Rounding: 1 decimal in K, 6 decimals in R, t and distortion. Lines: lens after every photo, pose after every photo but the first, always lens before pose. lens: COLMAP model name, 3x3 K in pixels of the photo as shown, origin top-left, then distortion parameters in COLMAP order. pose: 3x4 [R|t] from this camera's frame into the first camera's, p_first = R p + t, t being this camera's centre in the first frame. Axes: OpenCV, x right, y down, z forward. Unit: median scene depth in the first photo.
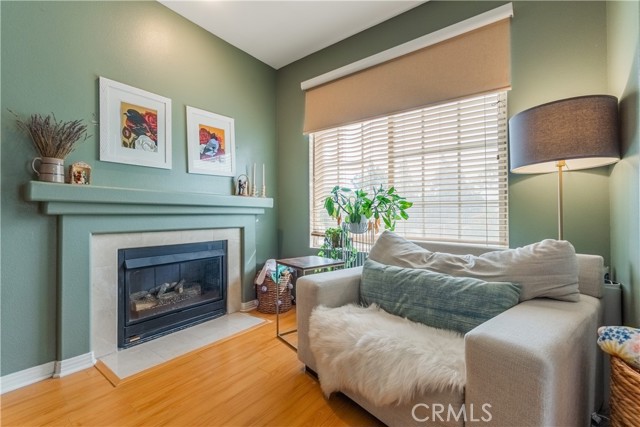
lens RADIAL K [[276.6, 0, 320.0], [0, 276.6, 213.5], [0, 0, 1]] dist [-0.000152, 0.000114]
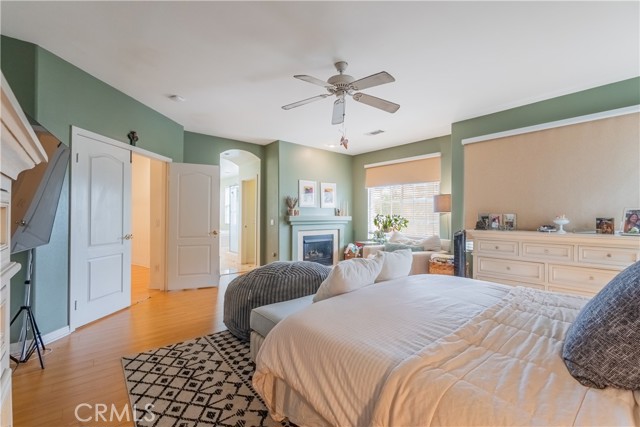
lens RADIAL K [[276.6, 0, 320.0], [0, 276.6, 213.5], [0, 0, 1]] dist [-0.000152, 0.000114]
pose [[0.976025, 0.006692, -0.217557, 0.086765], [-0.007121, 0.999974, -0.001185, -0.093281], [0.217543, 0.002706, 0.976047, -1.559271]]
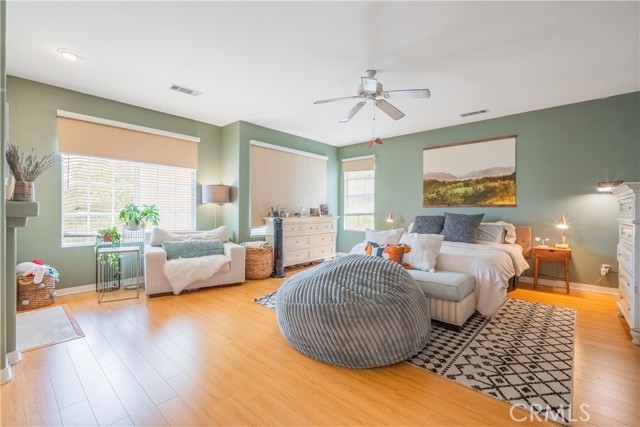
lens RADIAL K [[279.9, 0, 324.1], [0, 279.9, 211.6], [0, 0, 1]] dist [0.001251, -0.000202]
pose [[0.079354, 0.003299, 0.996841, -1.421558], [-0.006457, 0.999975, -0.002795, -0.048133], [-0.996826, -0.006215, 0.079373, -0.299607]]
